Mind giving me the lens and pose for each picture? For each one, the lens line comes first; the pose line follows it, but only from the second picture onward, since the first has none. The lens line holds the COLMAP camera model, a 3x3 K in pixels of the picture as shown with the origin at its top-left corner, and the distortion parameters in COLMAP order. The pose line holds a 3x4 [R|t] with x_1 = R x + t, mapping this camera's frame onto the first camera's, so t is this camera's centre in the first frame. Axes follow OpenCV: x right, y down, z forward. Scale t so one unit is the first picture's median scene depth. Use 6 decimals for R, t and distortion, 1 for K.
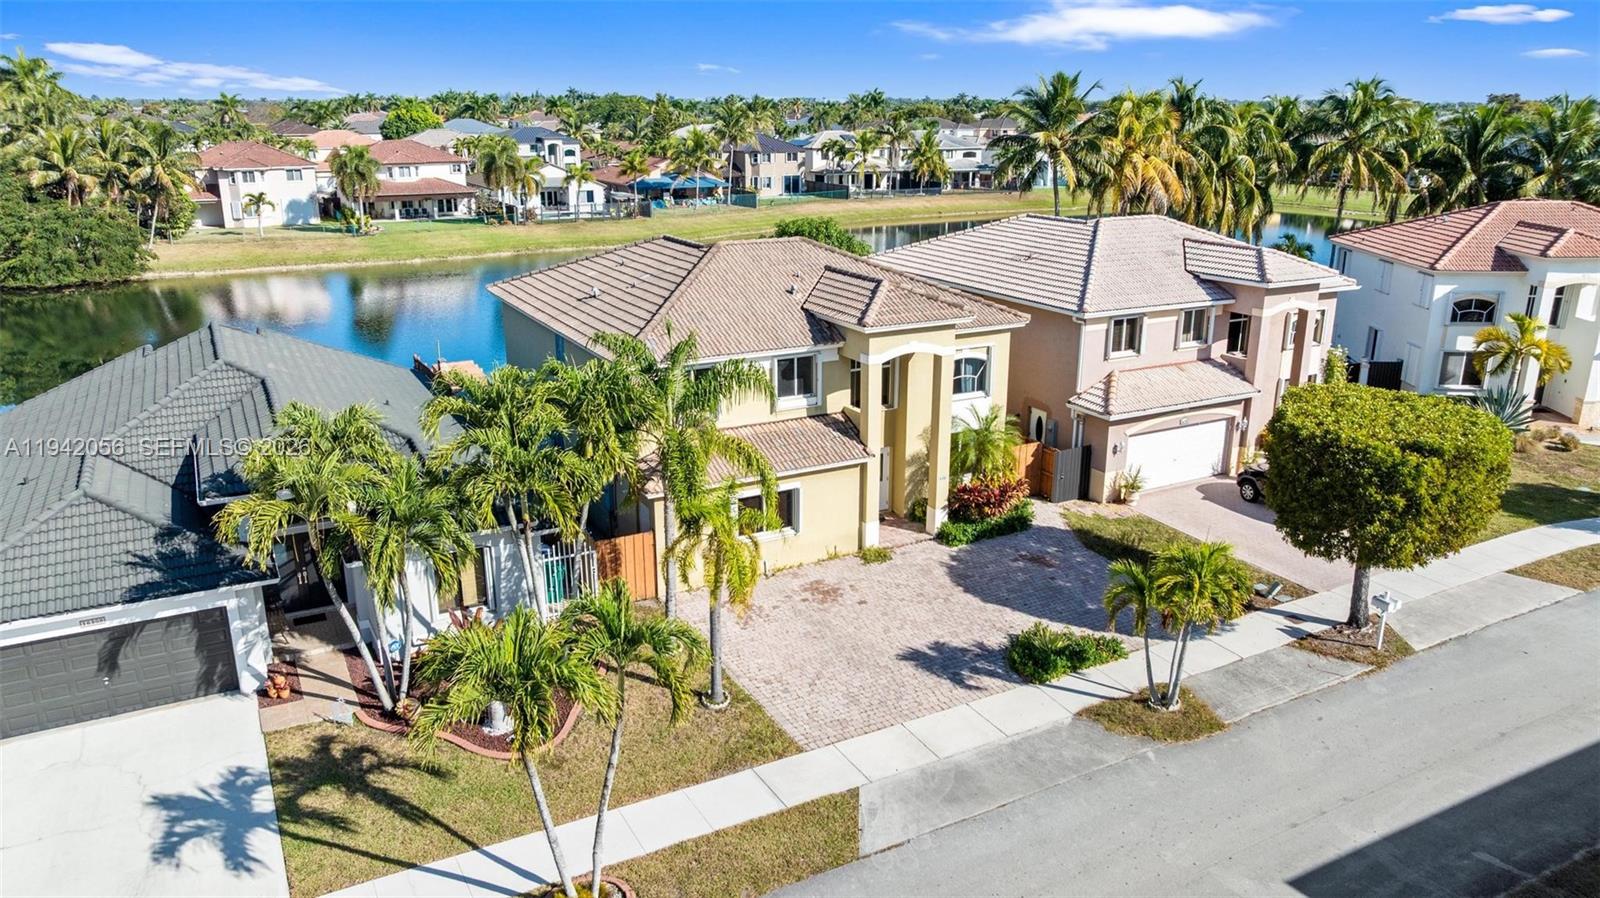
lens RADIAL K [[1135.6, 0, 808.8], [0, 1135.6, 446.2], [0, 0, 1]] dist [-0.034221, 0.036972]
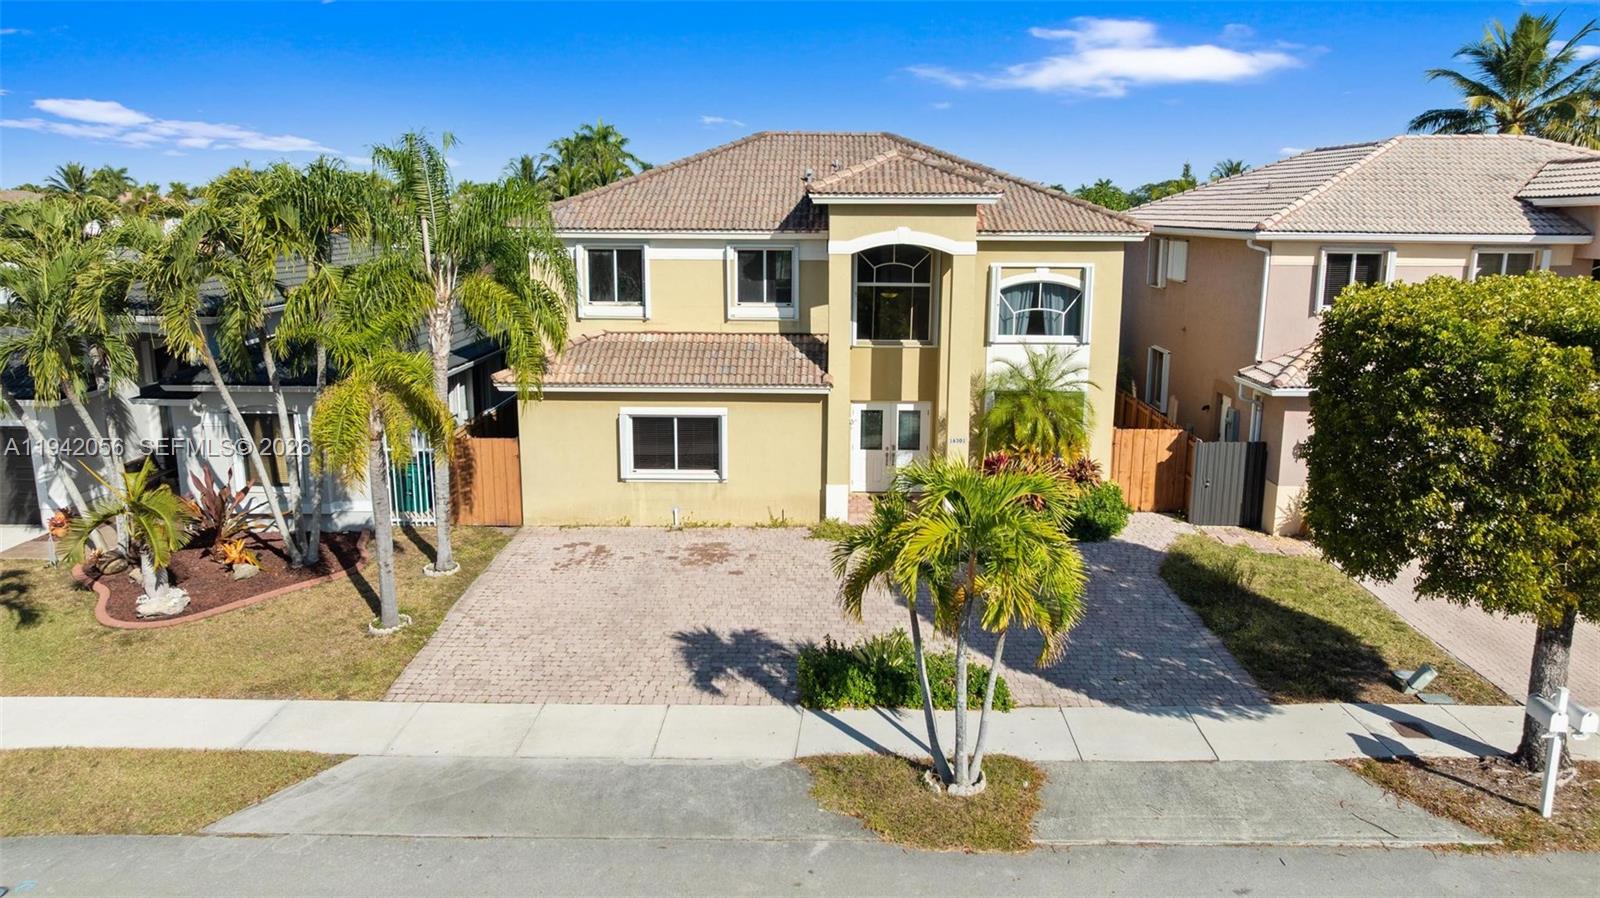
lens RADIAL K [[1135.6, 0, 800.4], [0, 1135.6, 444.9], [0, 0, 1]] dist [-0.034221, 0.036972]
pose [[0.867295, 0.102611, -0.487104, 0.398807], [-0.147939, 0.987444, -0.055396, 0.089237], [0.475303, 0.120107, 0.871585, 0.385826]]
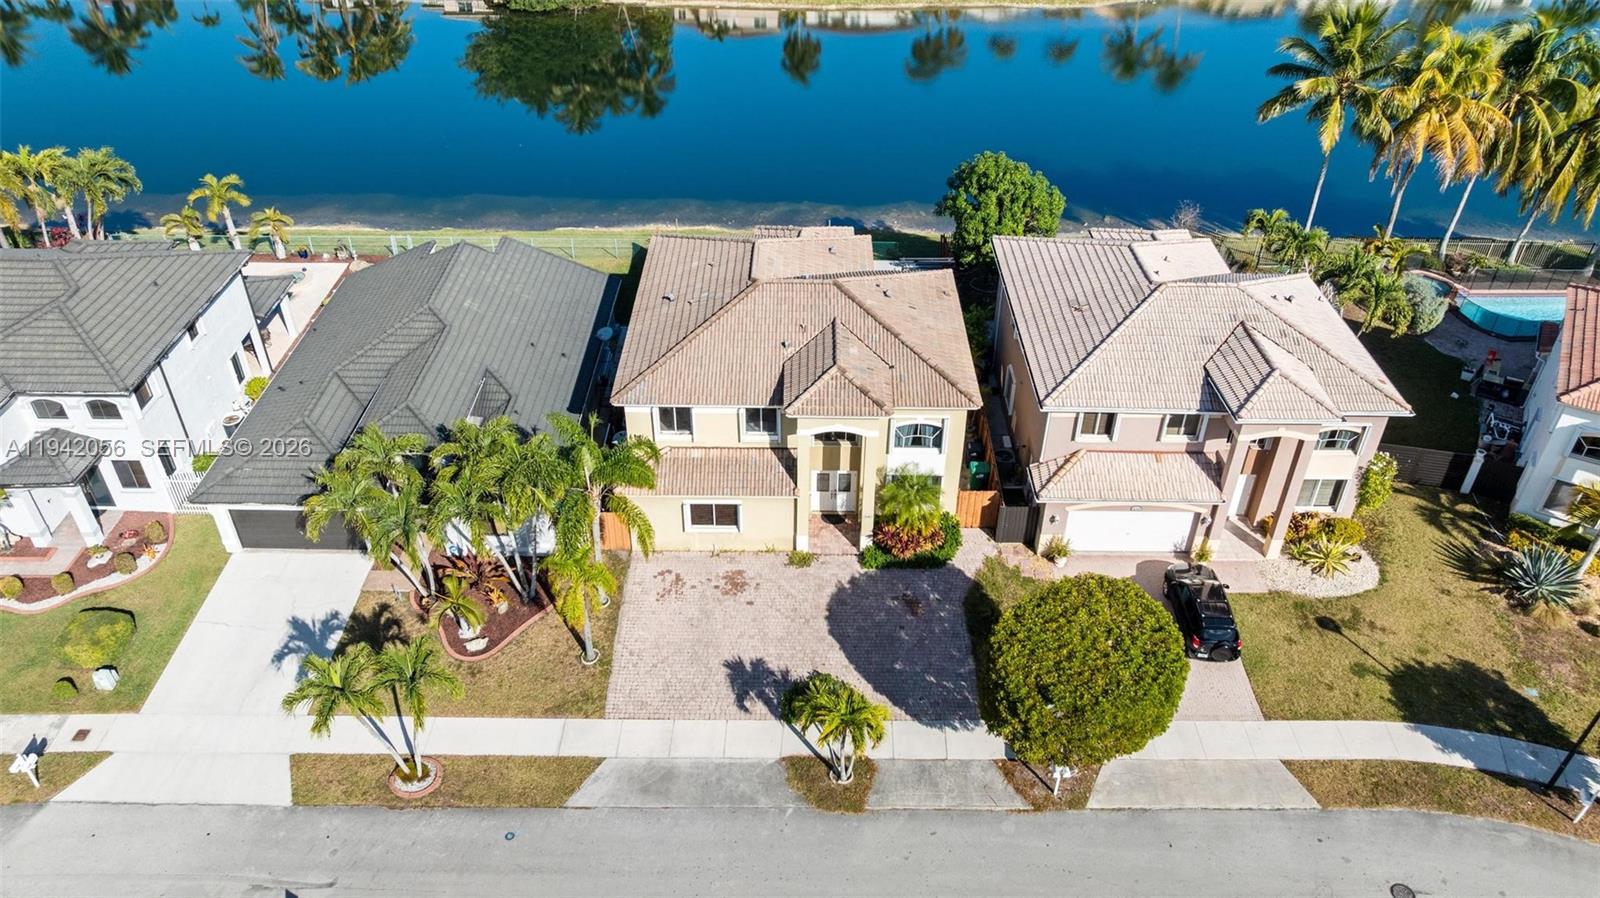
lens RADIAL K [[1135.6, 0, 800.6], [0, 1135.6, 444.3], [0, 0, 1]] dist [-0.034221, 0.036972]
pose [[0.873713, 0.288128, -0.391928, 0.566436], [-0.147598, 0.924746, 0.350798, -0.516296], [0.463509, -0.248649, 0.850490, -0.096743]]
